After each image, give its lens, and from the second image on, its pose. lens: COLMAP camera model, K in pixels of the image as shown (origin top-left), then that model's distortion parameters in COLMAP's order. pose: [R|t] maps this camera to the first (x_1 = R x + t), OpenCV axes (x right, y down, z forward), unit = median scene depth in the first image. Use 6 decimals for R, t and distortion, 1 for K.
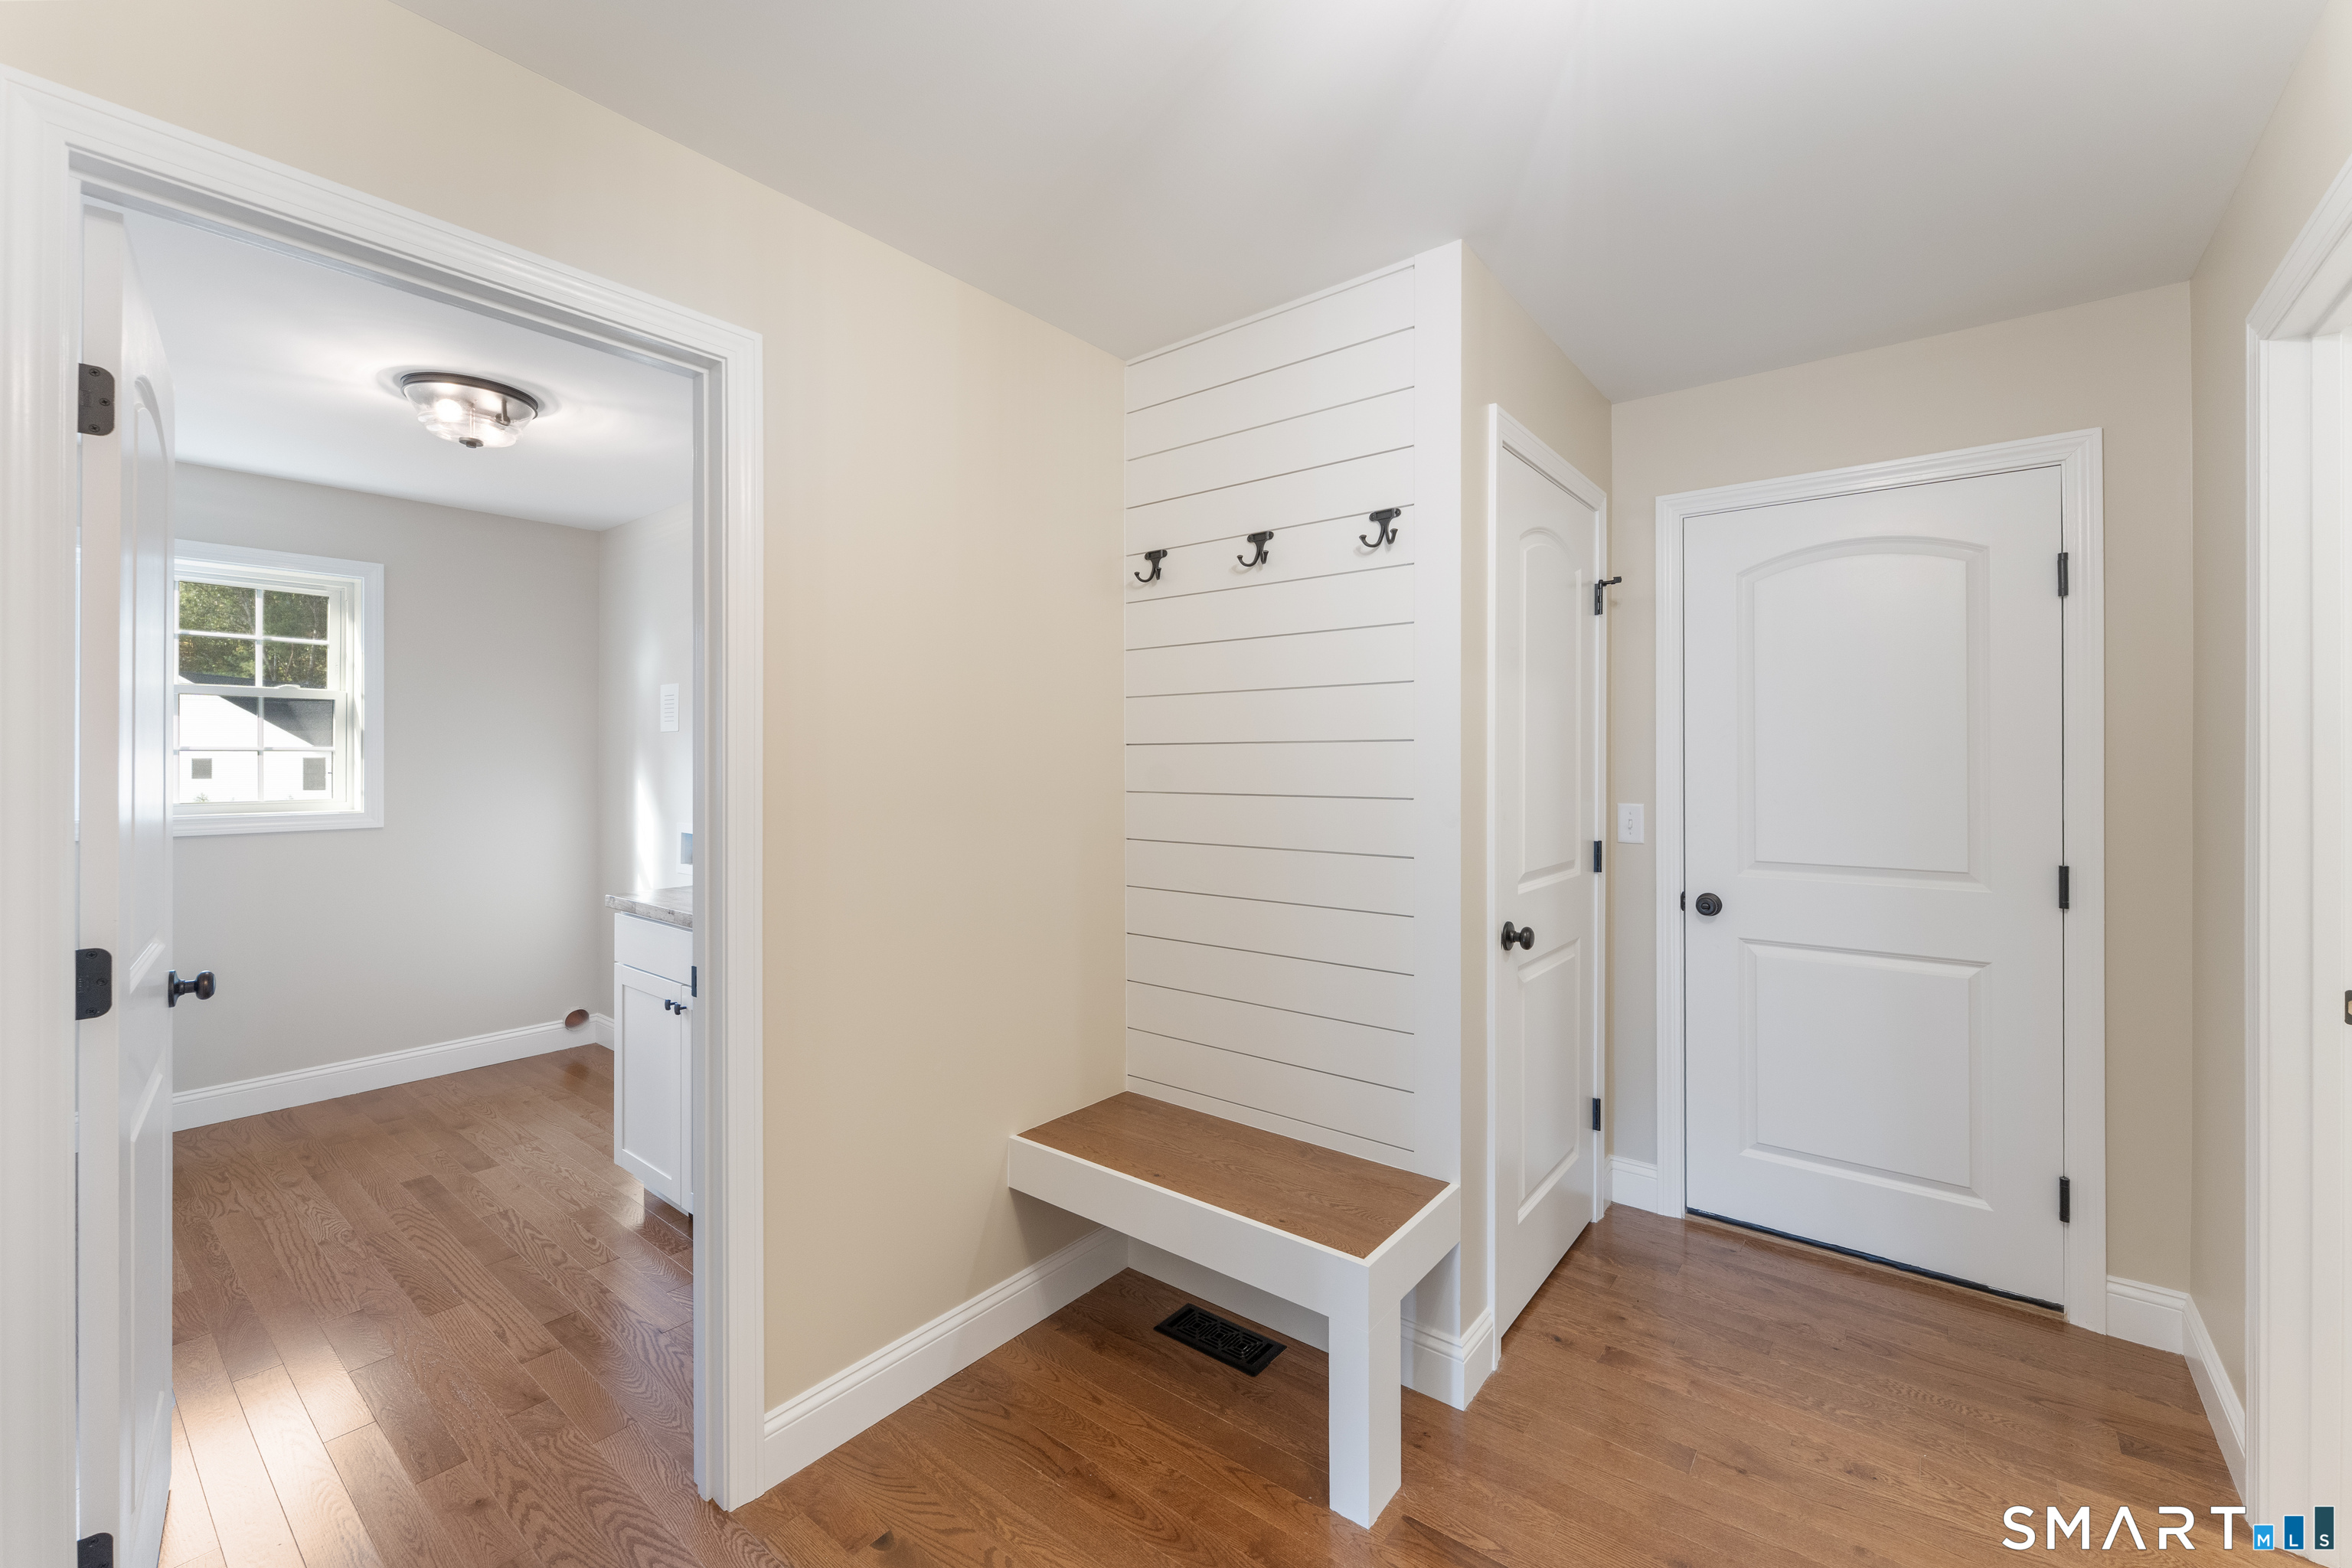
lens RADIAL K [[955.4, 0, 1183.5], [0, 955.4, 767.7], [0, 0, 1]] dist [0.000391, -0.000334]
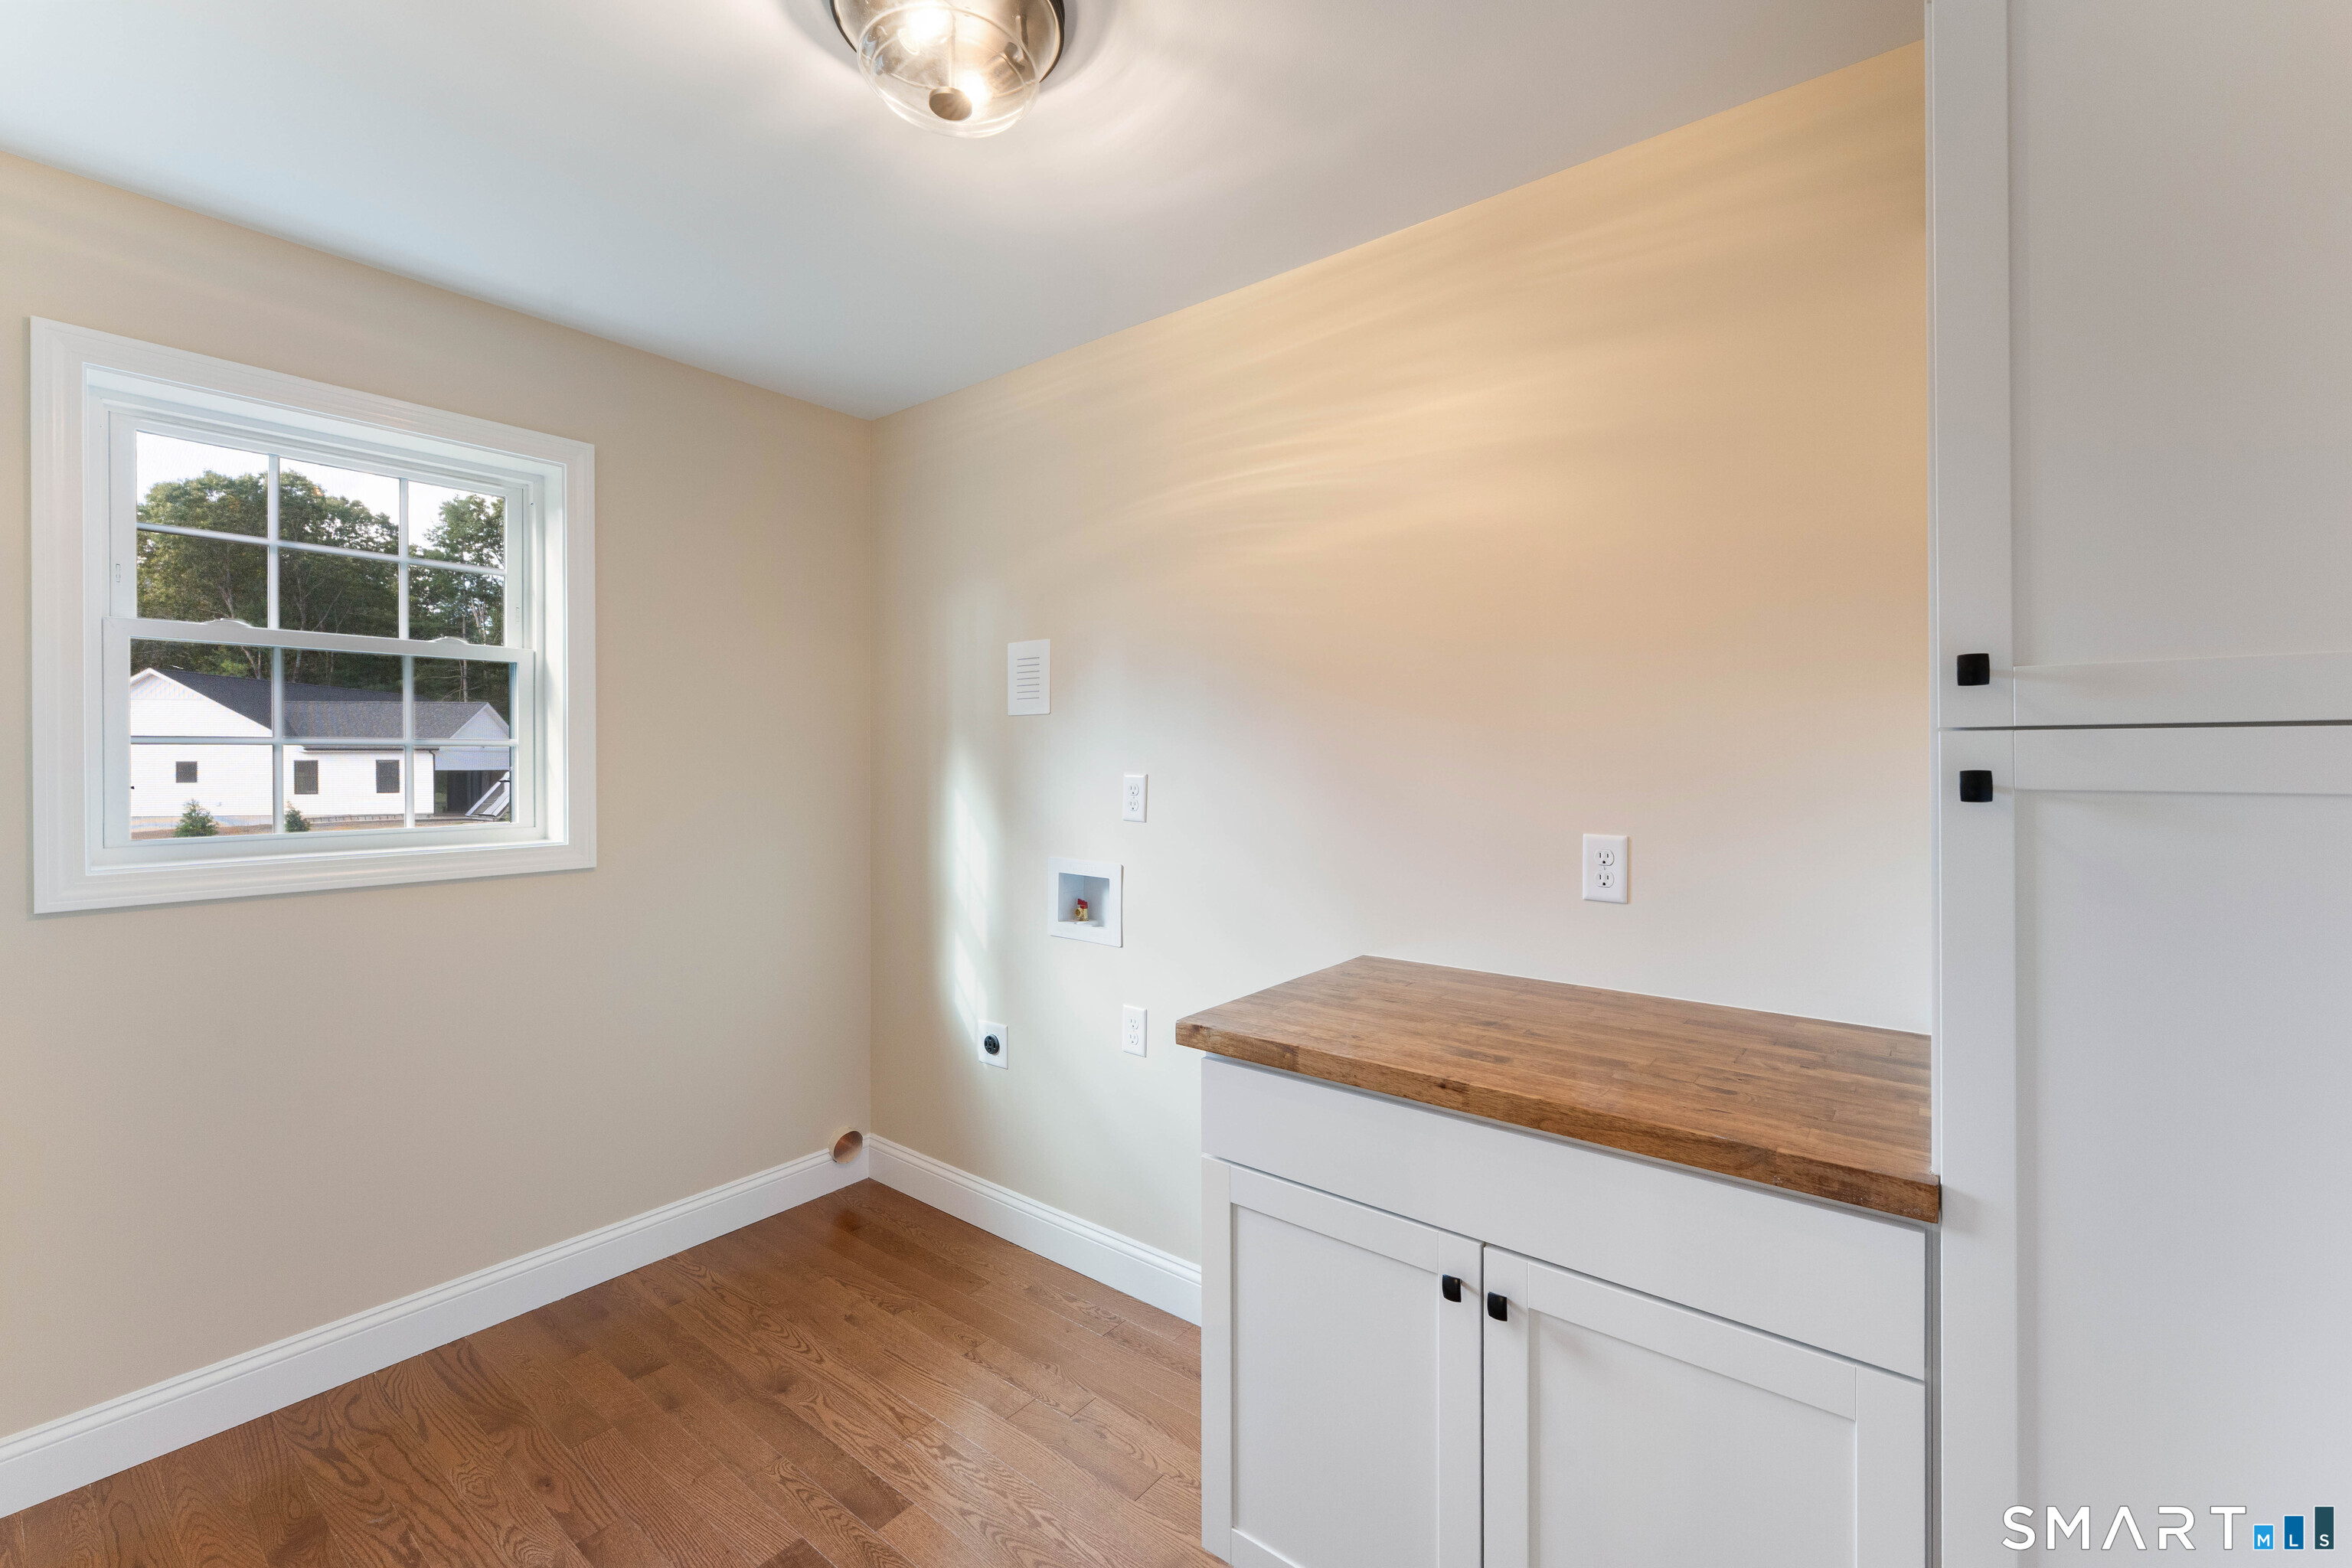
lens RADIAL K [[955.4, 0, 1179.6], [0, 955.4, 774.6], [0, 0, 1]] dist [0.000391, -0.000334]
pose [[0.999958, -0.001812, 0.008956, -0.465522], [0.001759, 0.999981, 0.005939, -0.001371], [-0.008966, -0.005923, 0.999942, 0.375917]]
